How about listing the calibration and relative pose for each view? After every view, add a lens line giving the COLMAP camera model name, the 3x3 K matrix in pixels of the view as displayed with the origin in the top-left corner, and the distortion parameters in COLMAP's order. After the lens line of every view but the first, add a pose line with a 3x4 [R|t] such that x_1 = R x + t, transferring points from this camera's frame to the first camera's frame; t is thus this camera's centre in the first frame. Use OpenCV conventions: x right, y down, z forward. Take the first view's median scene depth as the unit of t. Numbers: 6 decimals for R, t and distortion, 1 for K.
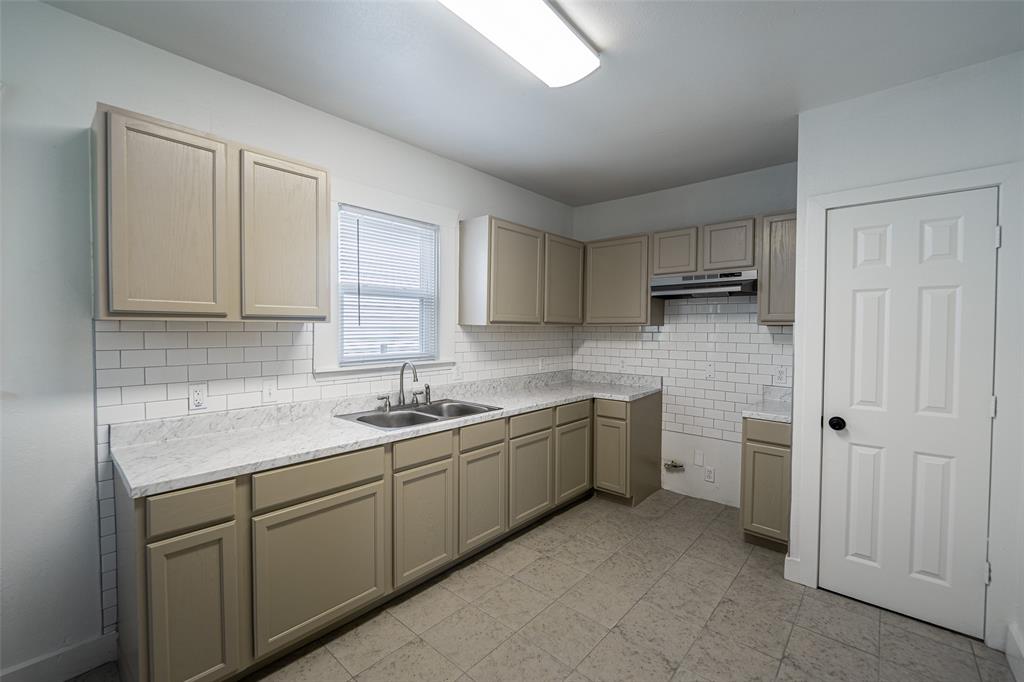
lens RADIAL K [[424.8, 0, 510.5], [0, 424.8, 343.3], [0, 0, 1]] dist [-0.002148, -0.000682]
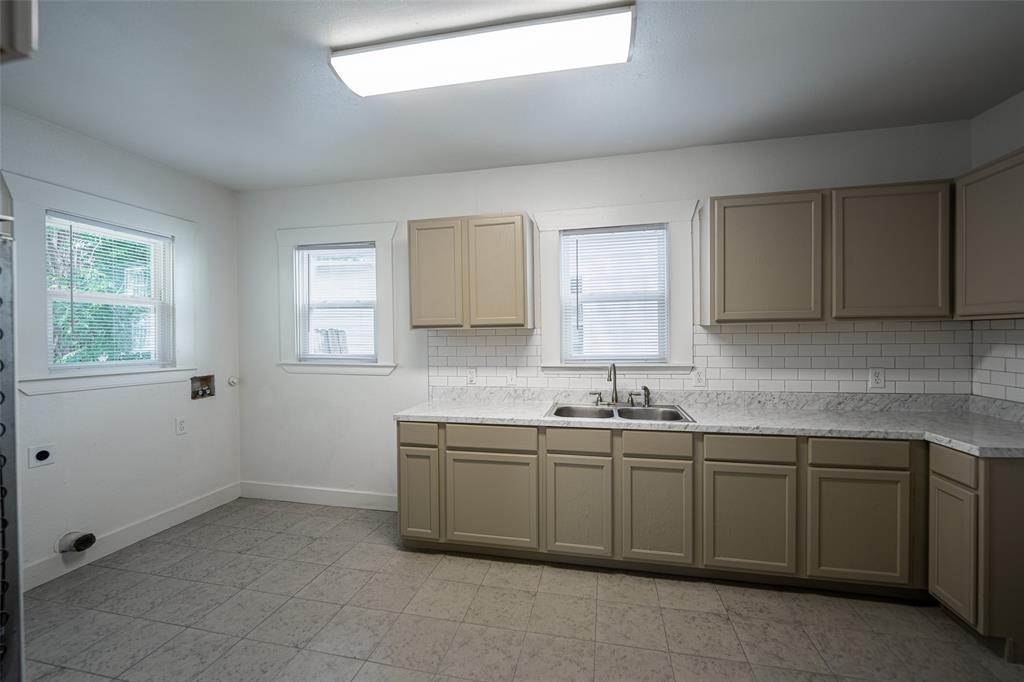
lens RADIAL K [[424.8, 0, 510.5], [0, 424.8, 343.3], [0, 0, 1]] dist [-0.002148, -0.000682]
pose [[0.488003, 0.006465, -0.872818, 0.503447], [-0.013744, 0.999906, -0.000278, -0.000223], [0.872734, 0.012132, 0.488046, 0.228584]]
